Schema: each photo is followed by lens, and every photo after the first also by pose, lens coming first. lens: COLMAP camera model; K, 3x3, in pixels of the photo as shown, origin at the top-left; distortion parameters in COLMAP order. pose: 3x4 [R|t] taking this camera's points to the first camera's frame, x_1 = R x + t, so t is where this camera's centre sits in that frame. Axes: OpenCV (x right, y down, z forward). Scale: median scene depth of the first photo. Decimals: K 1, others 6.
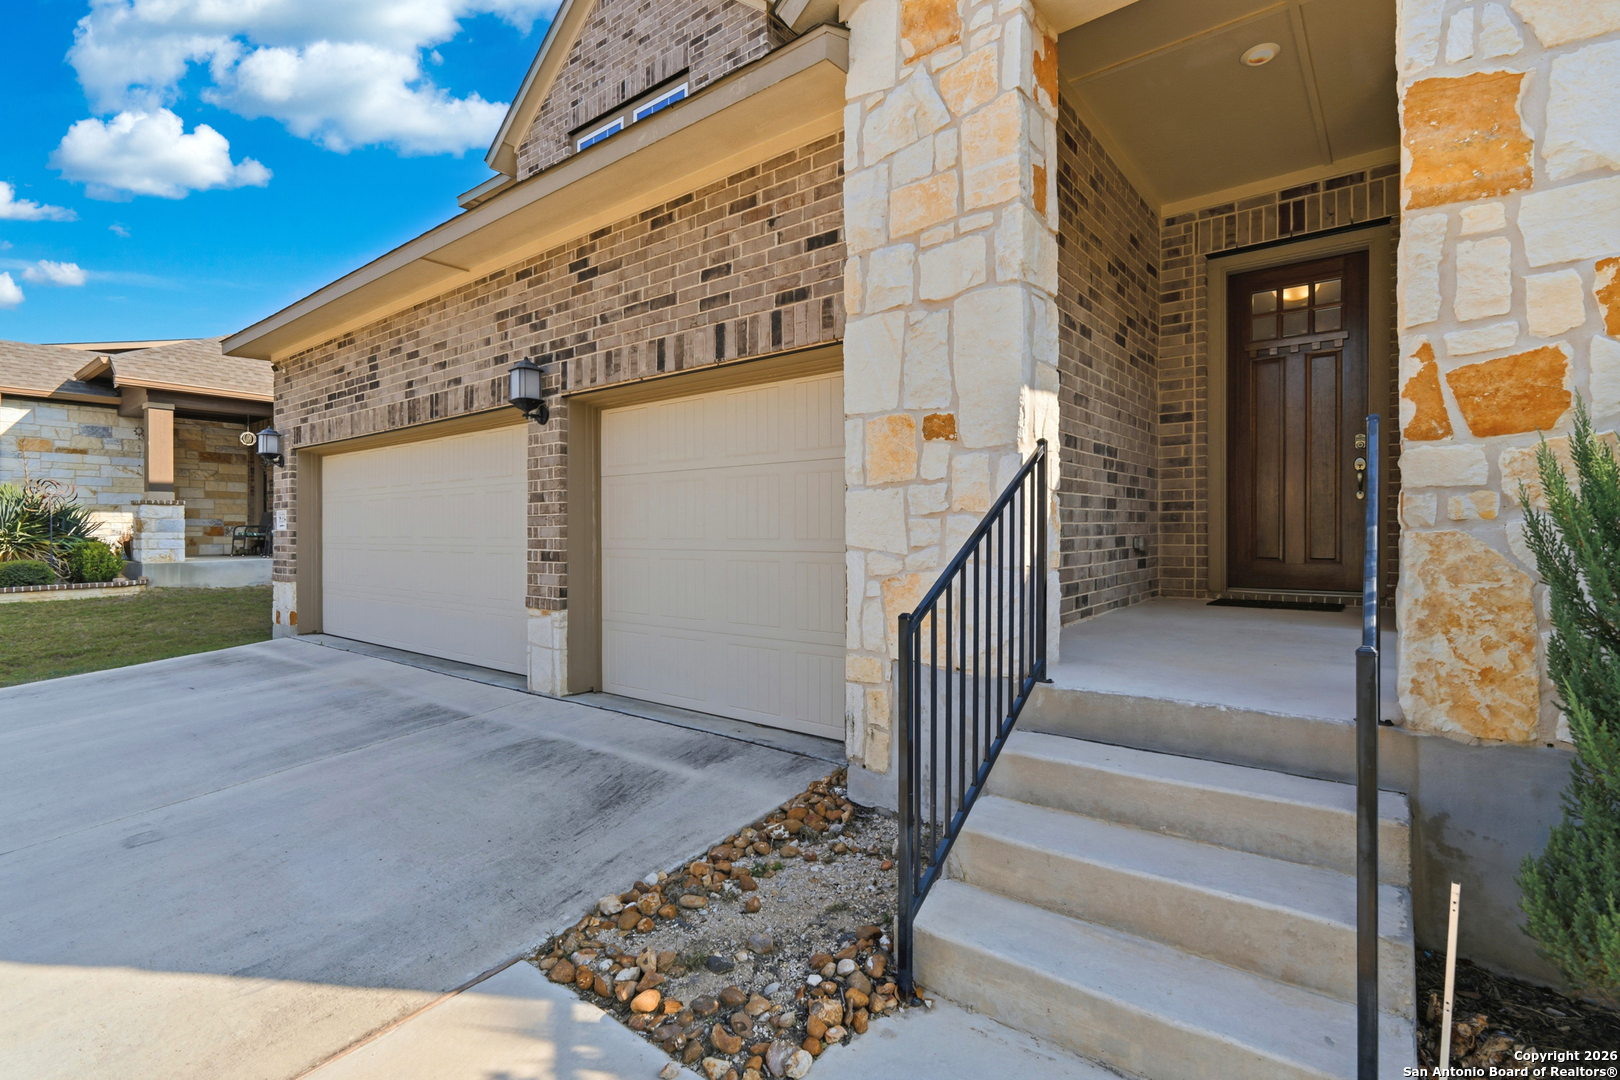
lens RADIAL K [[746.7, 0, 810.0], [0, 746.7, 540.0], [0, 0, 1]] dist [-0.001410, -0.000336]
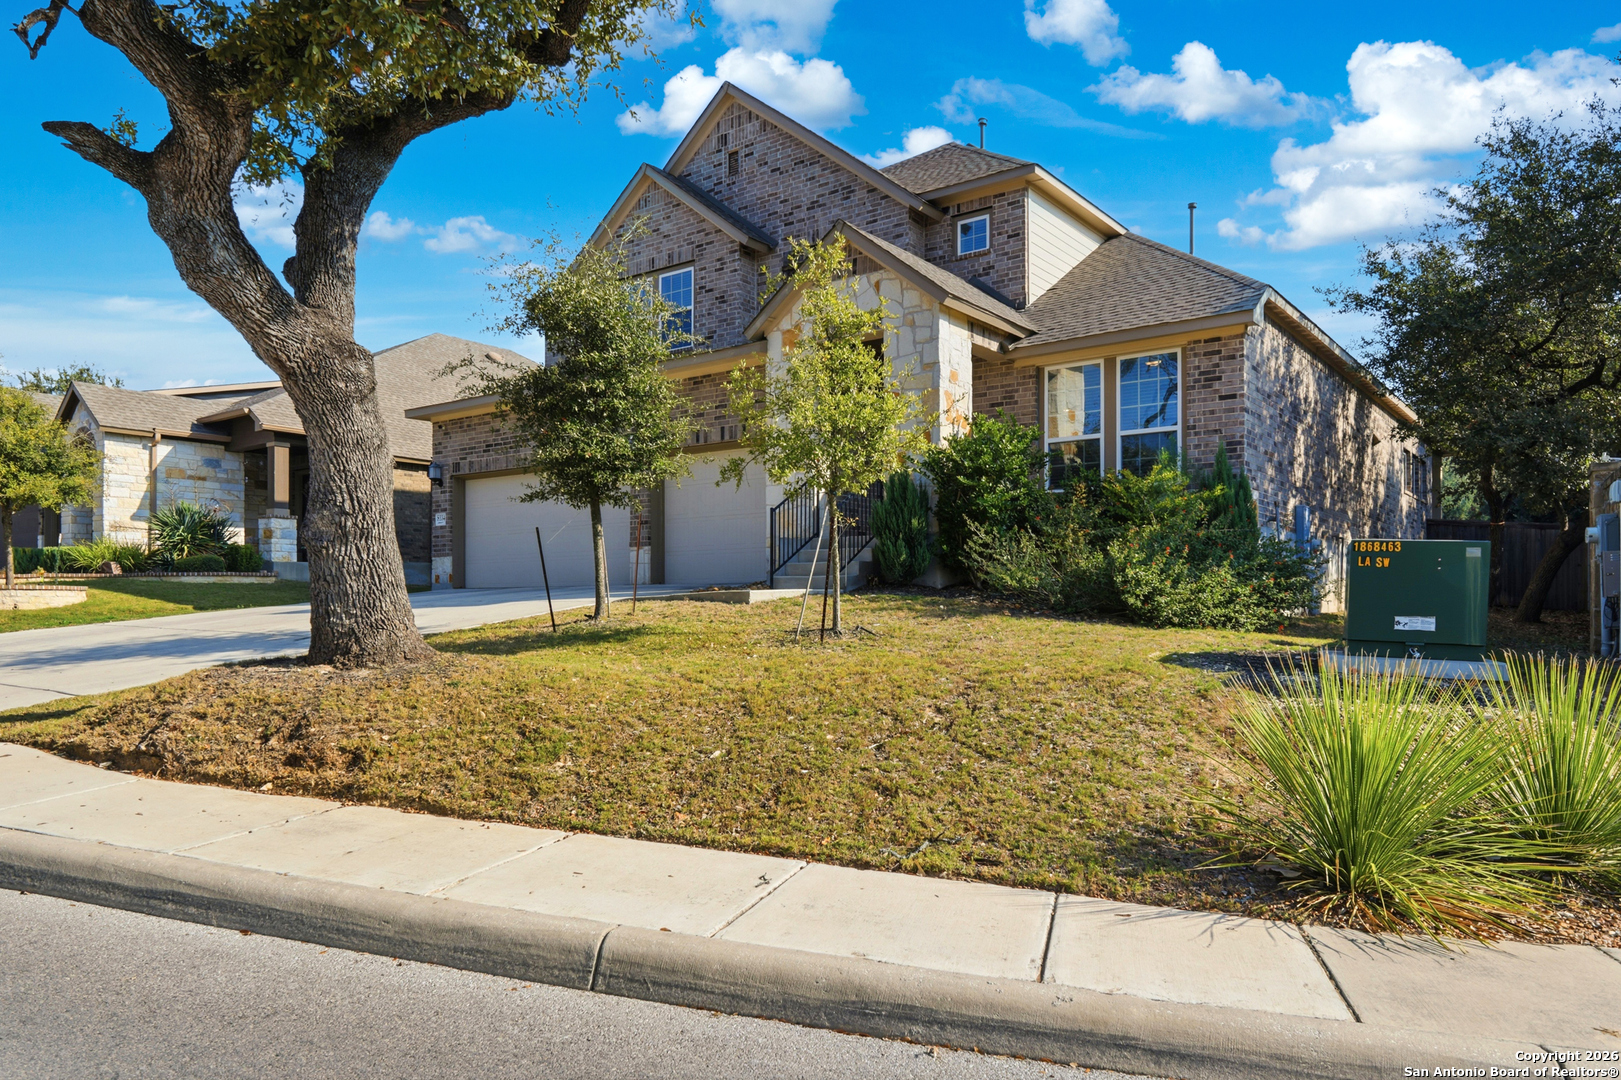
lens RADIAL K [[759.6, 0, 810.5], [0, 759.6, 540.0], [0, 0, 1]] dist [0.000100, 0.000106]
pose [[0.999114, 0.002178, 0.042022, 0.046560], [-0.000174, 0.998865, -0.047631, 0.143652], [-0.042078, 0.047581, 0.997981, -1.015010]]
